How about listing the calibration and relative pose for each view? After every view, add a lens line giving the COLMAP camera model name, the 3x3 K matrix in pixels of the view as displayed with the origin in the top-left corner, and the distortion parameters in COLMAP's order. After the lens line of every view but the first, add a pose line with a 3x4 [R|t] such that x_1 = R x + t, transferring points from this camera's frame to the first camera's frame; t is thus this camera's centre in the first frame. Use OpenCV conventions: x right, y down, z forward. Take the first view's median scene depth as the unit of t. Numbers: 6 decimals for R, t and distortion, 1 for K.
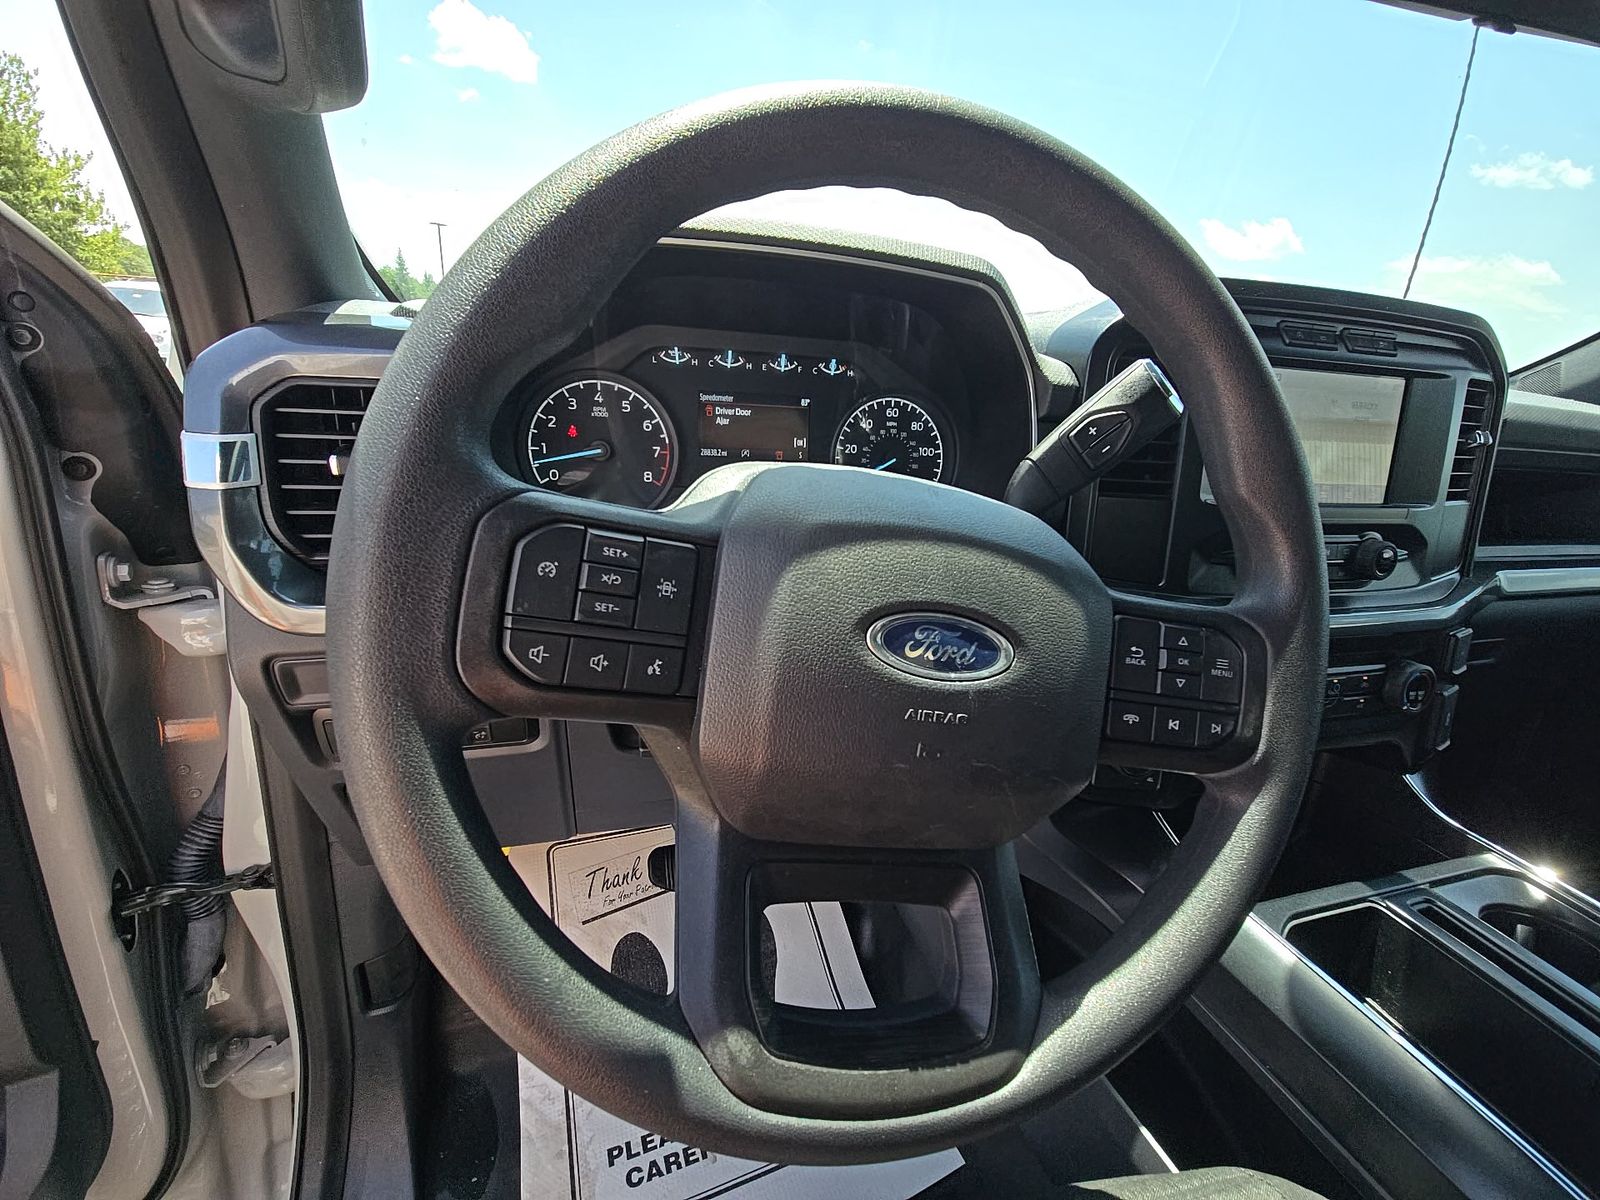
lens RADIAL K [[648.0, 0, 798.9], [0, 648.0, 590.4], [0, 0, 1]] dist [0.000423, -0.000498]
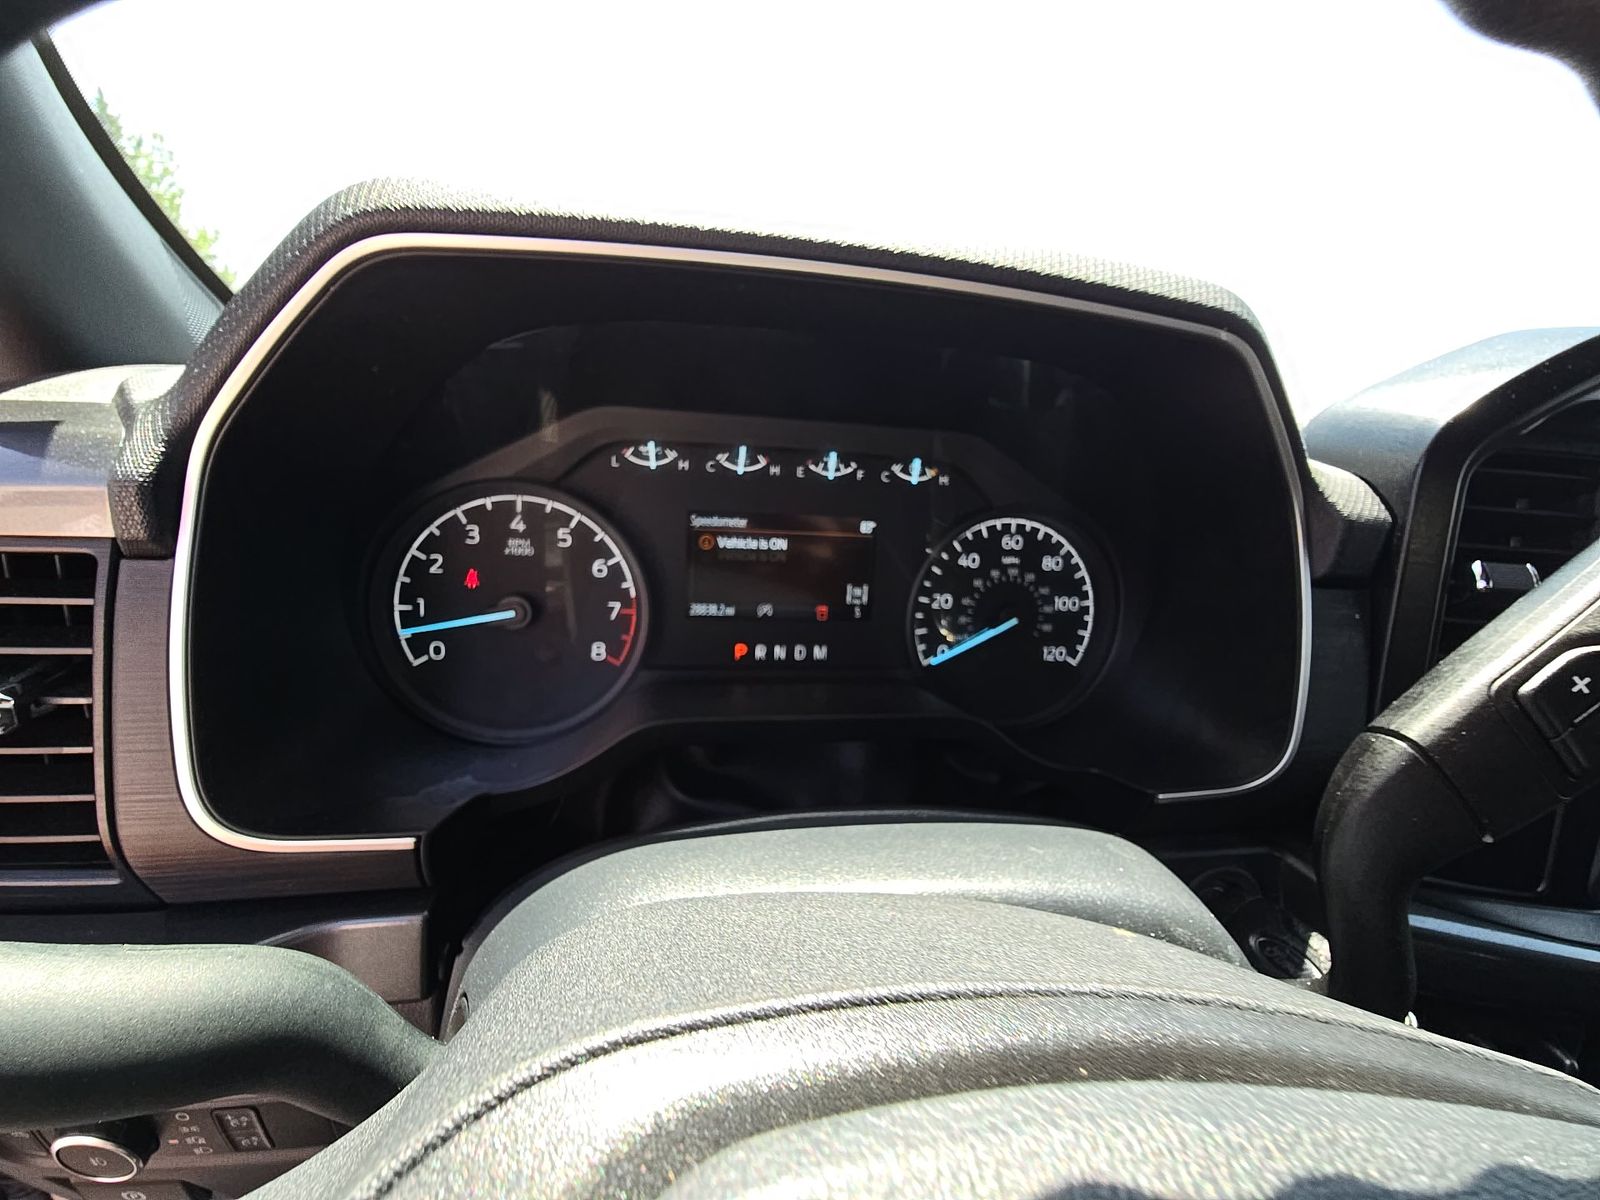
lens RADIAL K [[657.8, 0, 795.8], [0, 657.8, 593.4], [0, 0, 1]] dist [0.002308, -0.006789]
pose [[0.994819, 0.030649, -0.096936, 0.004566], [-0.038109, 0.996374, -0.076076, -0.186612], [0.094253, 0.079376, 0.992379, 0.406246]]
